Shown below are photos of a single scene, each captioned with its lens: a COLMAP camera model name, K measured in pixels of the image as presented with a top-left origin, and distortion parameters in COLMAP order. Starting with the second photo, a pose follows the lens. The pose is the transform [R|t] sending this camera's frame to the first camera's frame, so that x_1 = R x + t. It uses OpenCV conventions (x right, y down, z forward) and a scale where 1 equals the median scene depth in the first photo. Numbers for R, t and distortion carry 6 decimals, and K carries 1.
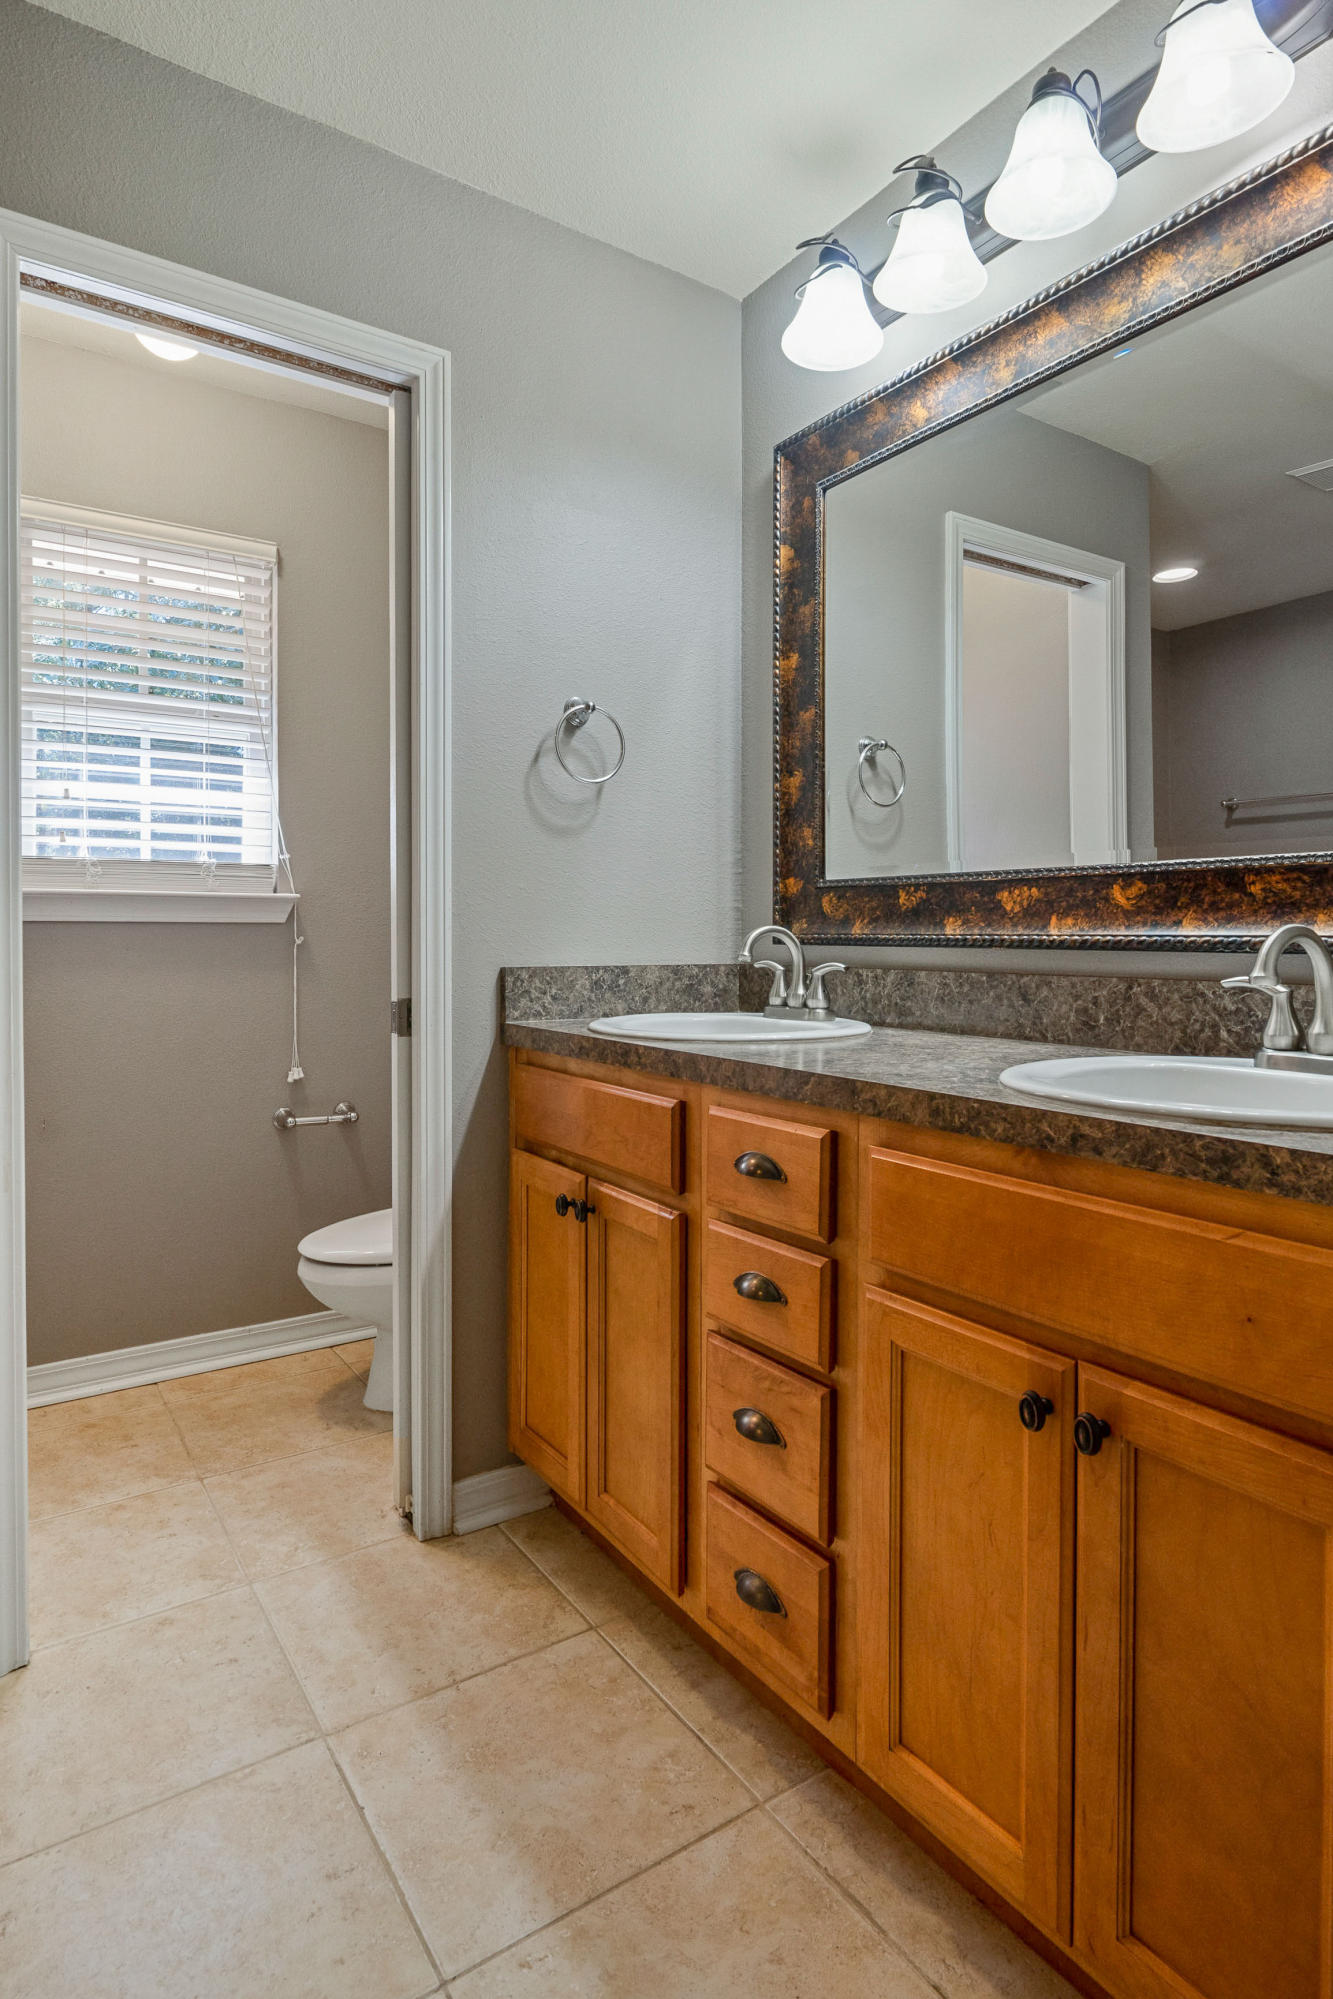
lens RADIAL K [[1075.2, 0, 676.8], [0, 1075.2, 933.4], [0, 0, 1]] dist [0.000360, -0.002448]
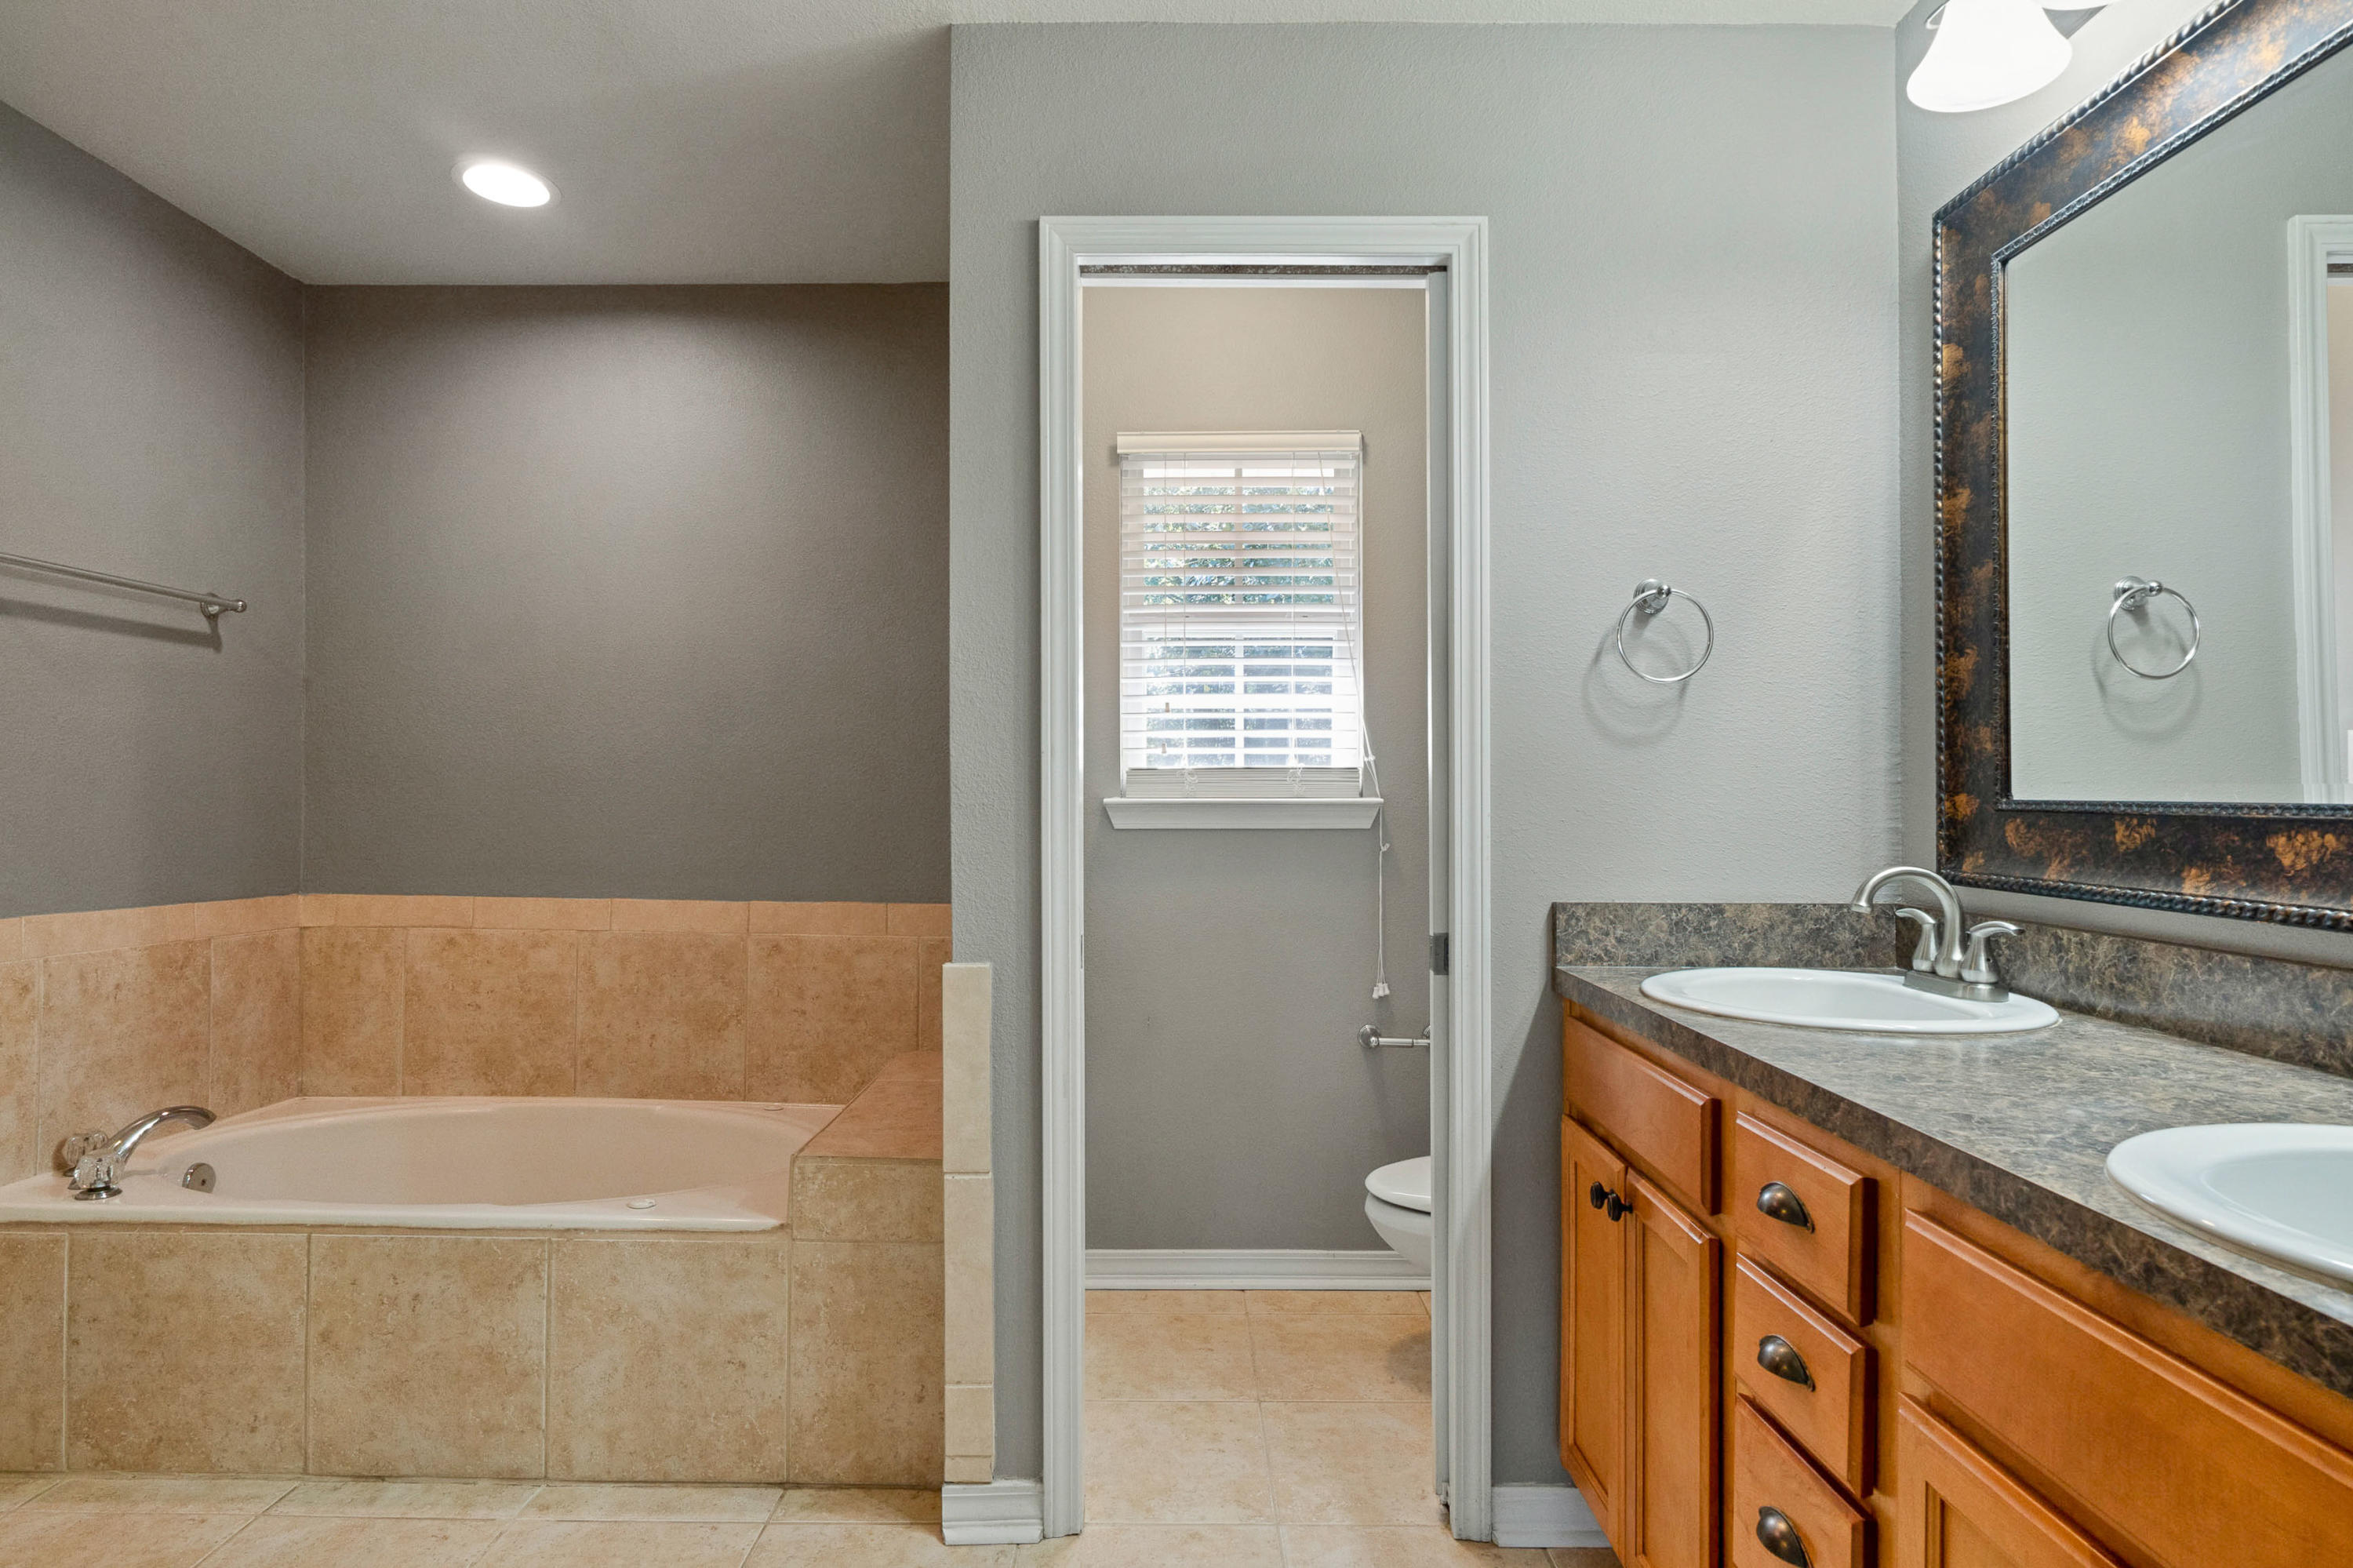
lens RADIAL K [[1246.3, 0, 1178.2], [0, 1246.3, 774.2], [0, 0, 1]] dist [0.001414, -0.002345]
pose [[0.828549, -0.008828, -0.559847, 0.157670], [0.000077, 0.999877, -0.015652, -0.058798], [0.559917, 0.012925, 0.828448, -0.005286]]
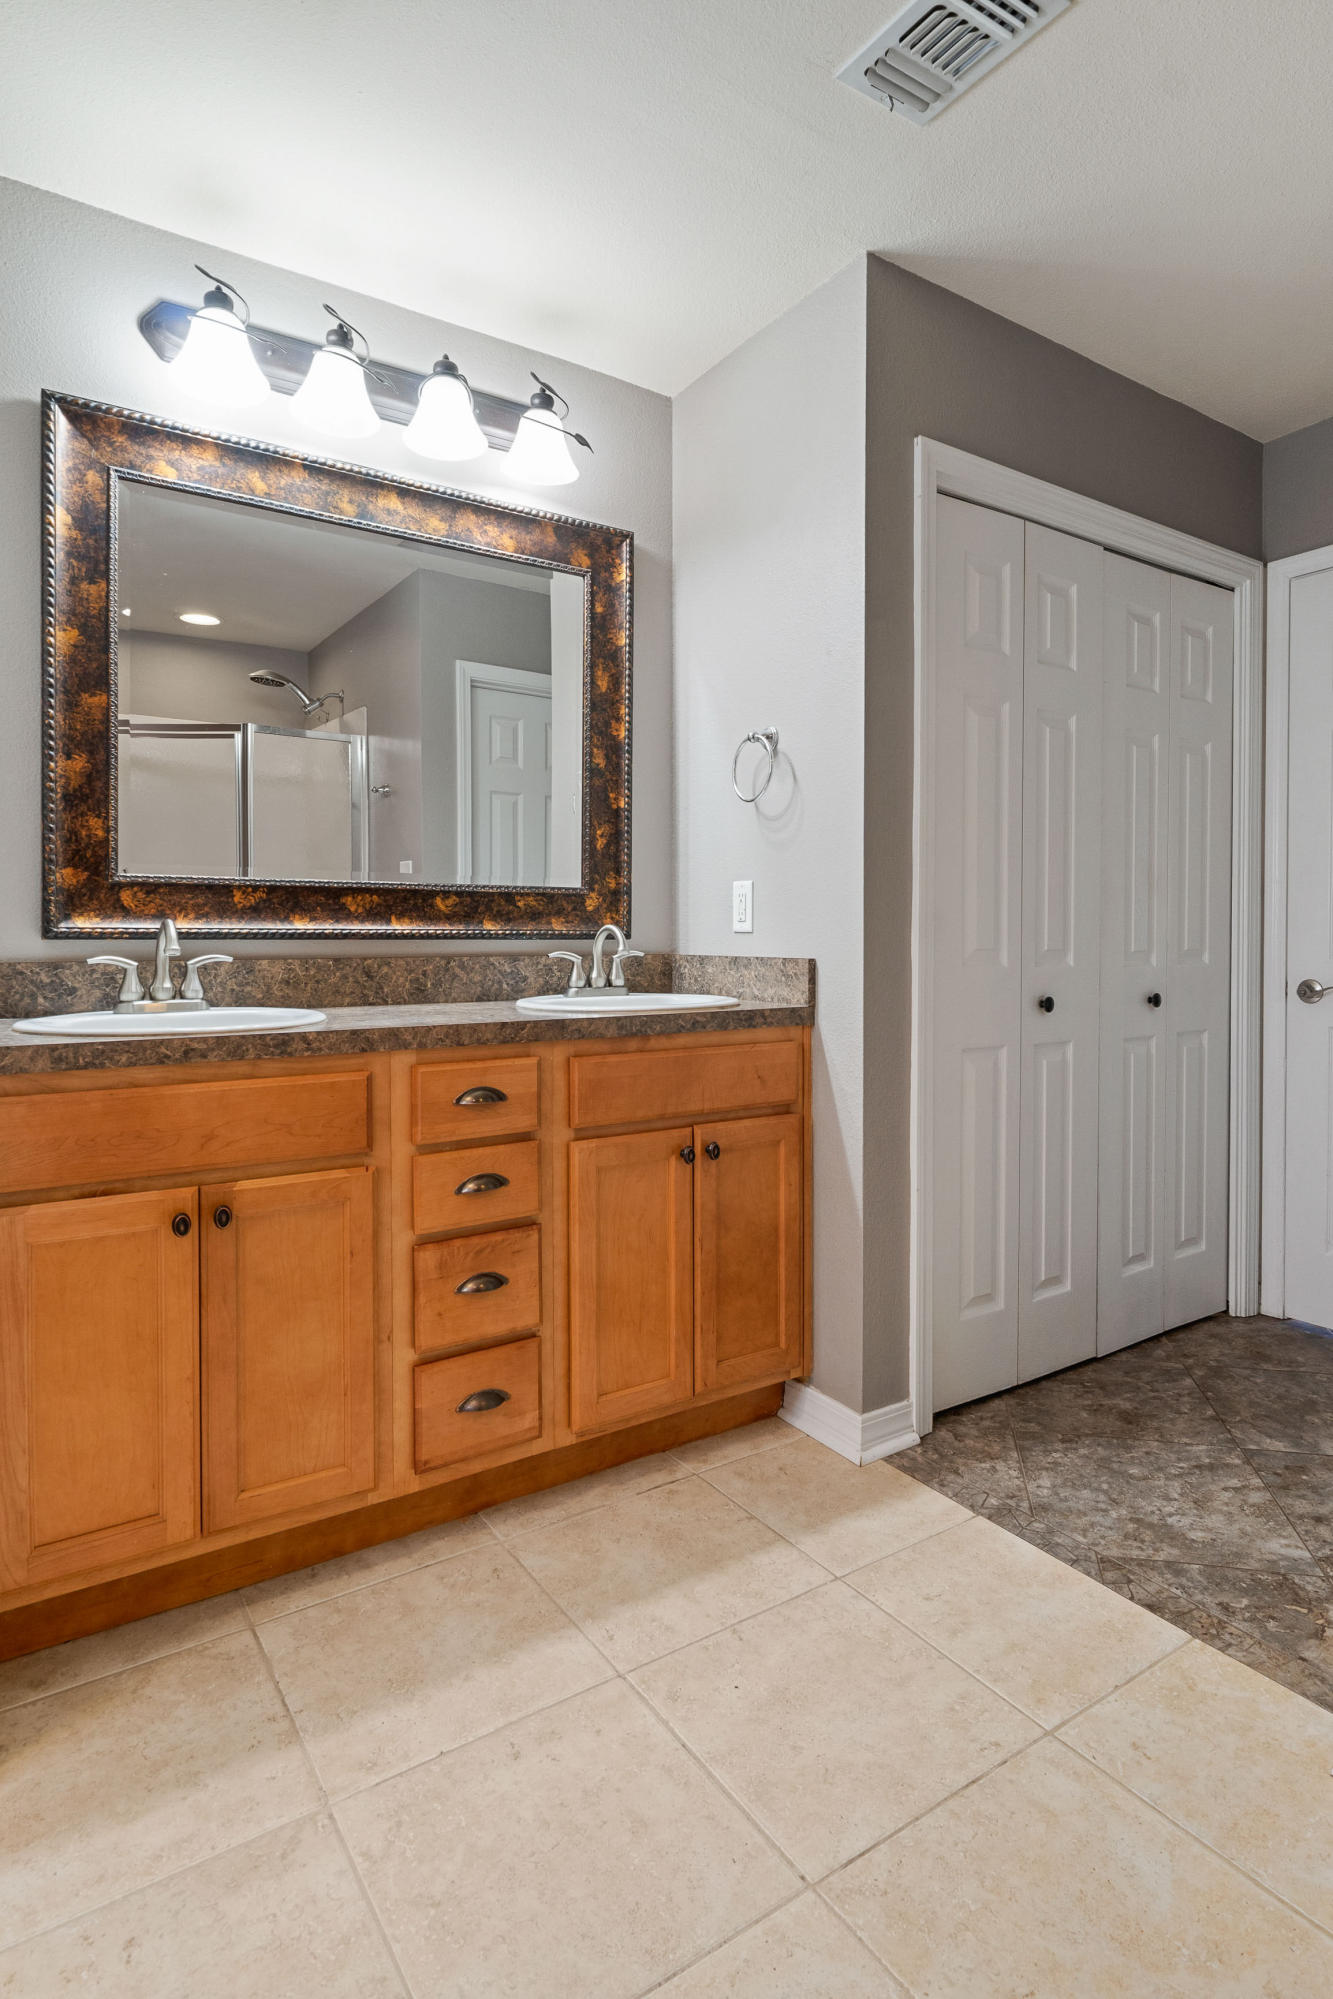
lens RADIAL K [[1075.2, 0, 676.8], [0, 1075.2, 933.4], [0, 0, 1]] dist [0.000360, -0.002448]
pose [[0.013645, -0.004178, 0.999898, -0.928638], [-0.002853, 0.999987, 0.004217, -0.000257], [-0.999903, -0.002910, 0.013633, 0.520648]]
